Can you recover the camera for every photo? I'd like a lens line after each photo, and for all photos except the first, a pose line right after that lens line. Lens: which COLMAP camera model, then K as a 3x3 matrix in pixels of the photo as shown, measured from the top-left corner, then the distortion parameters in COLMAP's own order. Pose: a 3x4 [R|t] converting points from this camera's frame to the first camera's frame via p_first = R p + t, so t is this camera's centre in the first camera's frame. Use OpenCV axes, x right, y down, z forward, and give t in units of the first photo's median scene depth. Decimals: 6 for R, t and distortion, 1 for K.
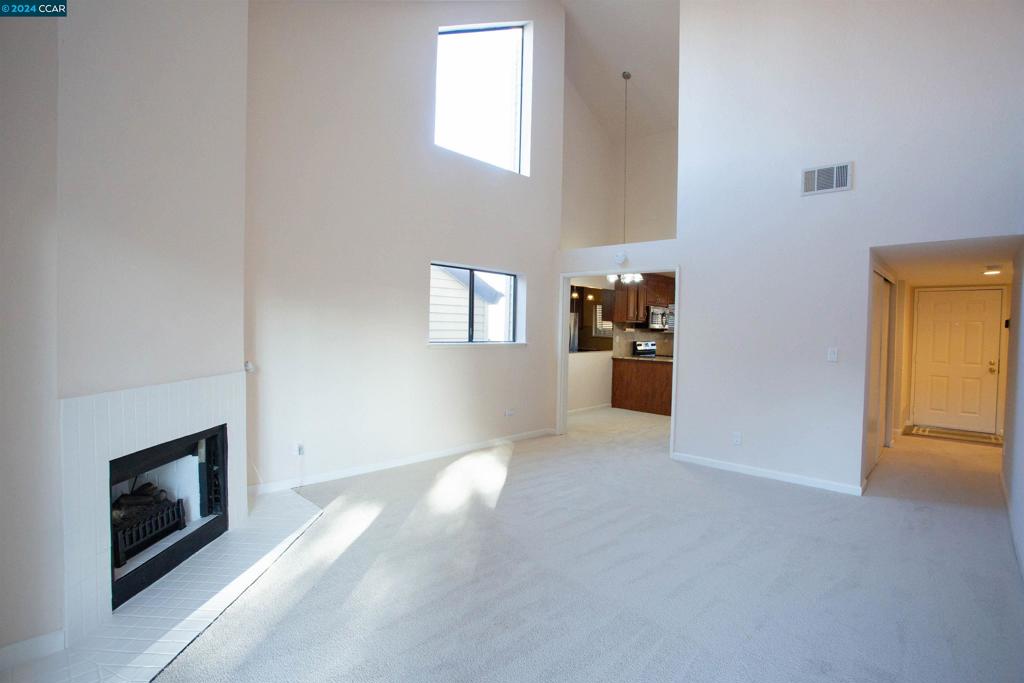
lens RADIAL K [[493.0, 0, 506.8], [0, 493.0, 337.8], [0, 0, 1]] dist [-0.034450, 0.001513]
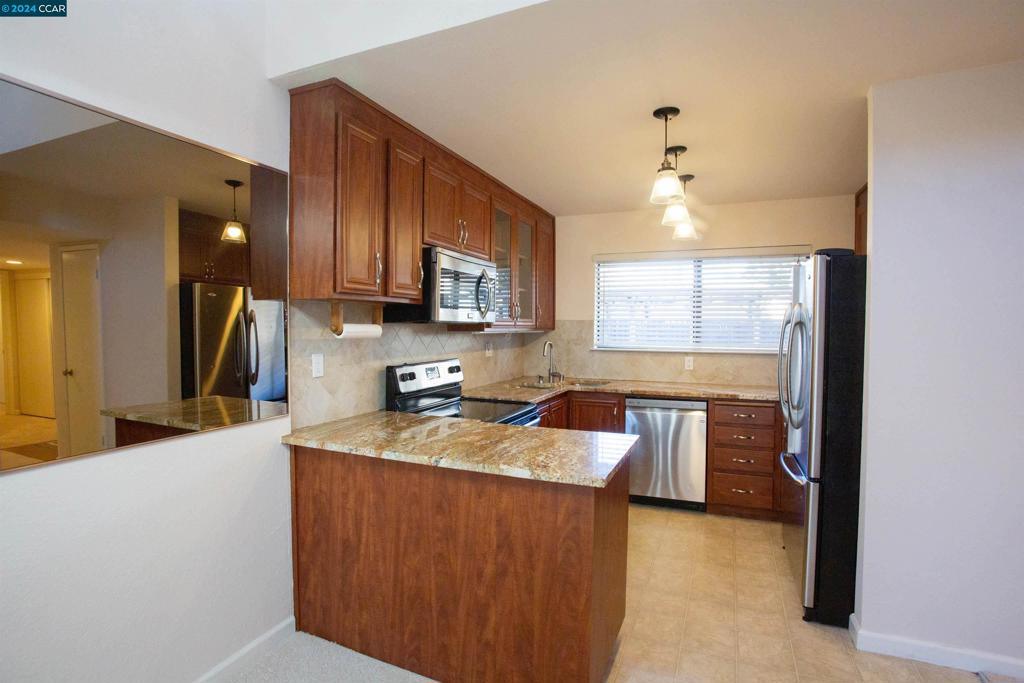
lens RADIAL K [[493.0, 0, 506.8], [0, 493.0, 337.8], [0, 0, 1]] dist [-0.034450, 0.001513]
pose [[0.938156, -0.026761, 0.345178, 0.378970], [0.022191, 0.999606, 0.017184, -0.023490], [-0.345501, -0.008461, 0.938380, 1.174813]]
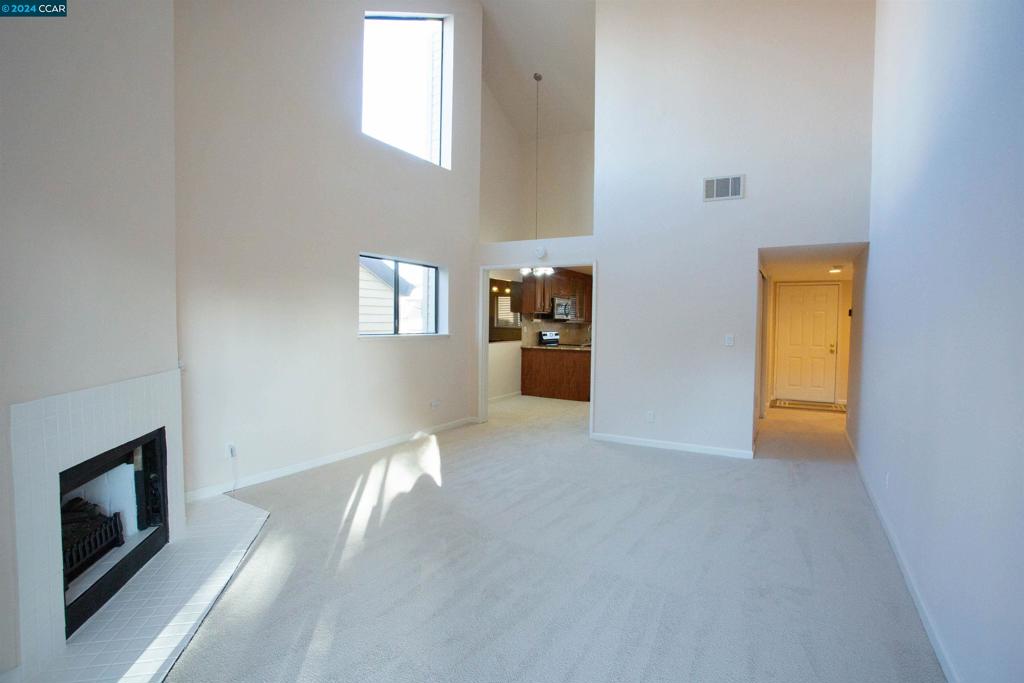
lens RADIAL K [[493.0, 0, 506.8], [0, 493.0, 337.8], [0, 0, 1]] dist [-0.034450, 0.001513]
pose [[0.973960, -0.017160, 0.226070, -0.083194], [0.013276, 0.999737, 0.018688, 0.000220], [-0.226332, -0.015200, 0.973932, -0.016659]]
